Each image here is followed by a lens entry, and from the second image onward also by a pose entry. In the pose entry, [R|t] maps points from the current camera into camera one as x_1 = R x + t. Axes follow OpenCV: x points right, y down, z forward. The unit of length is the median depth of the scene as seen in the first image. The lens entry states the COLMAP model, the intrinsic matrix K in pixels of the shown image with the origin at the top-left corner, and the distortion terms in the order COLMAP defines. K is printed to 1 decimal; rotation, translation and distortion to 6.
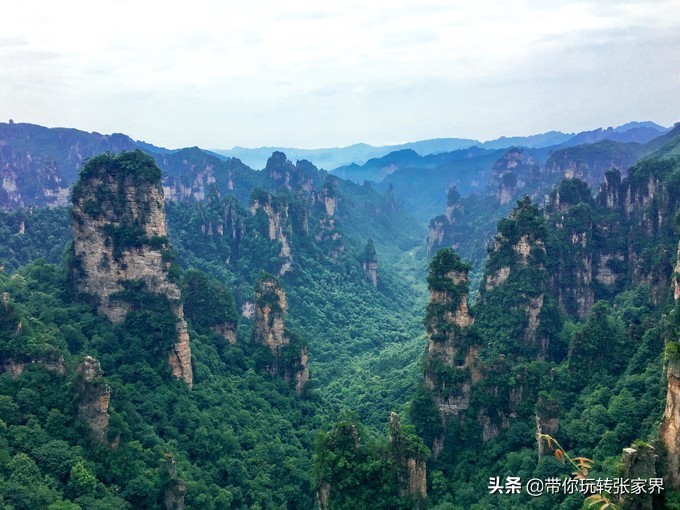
lens RADIAL K [[579.8, 0, 340.0], [0, 579.8, 255.0], [0, 0, 1]] dist [0.069071, -0.078373]
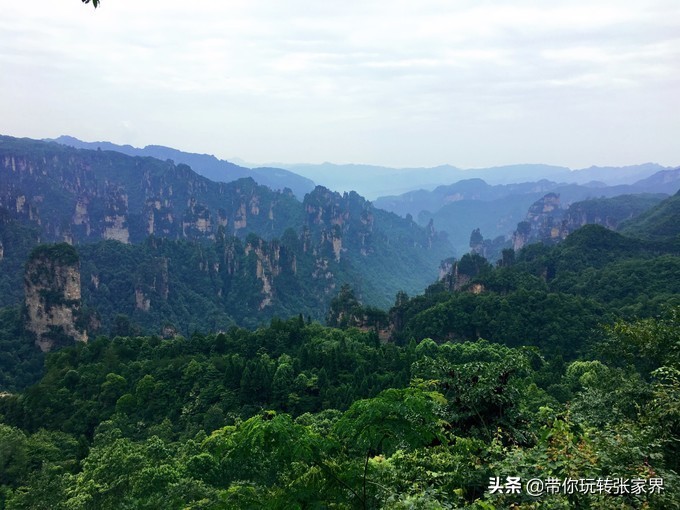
lens RADIAL K [[579.8, 0, 340.0], [0, 579.8, 255.0], [0, 0, 1]] dist [0.069071, -0.078373]
pose [[0.985874, 0.070205, -0.152065, 0.232894], [-0.073919, 0.997085, -0.018904, -0.064490], [0.150294, 0.029877, 0.988190, -0.163967]]
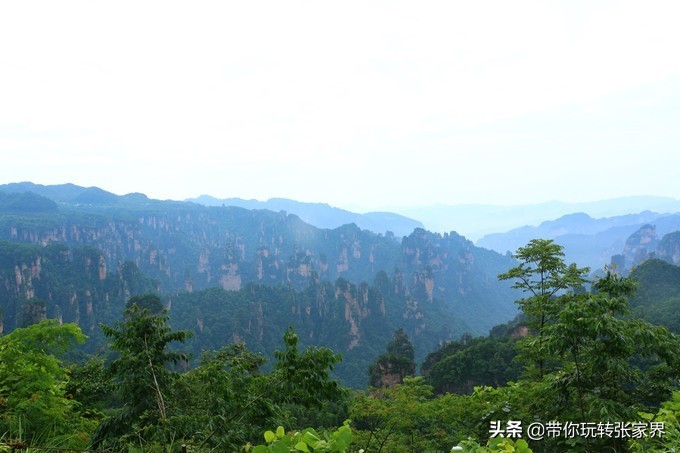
lens RADIAL K [[557.3, 0, 340.0], [0, 557.3, 226.5], [0, 0, 1]] dist [-0.179981, 0.116889]
pose [[0.934743, 0.005853, -0.355275, 0.300627], [-0.053767, 0.990681, -0.125143, -0.077617], [0.351232, 0.136079, 0.926347, -0.148393]]
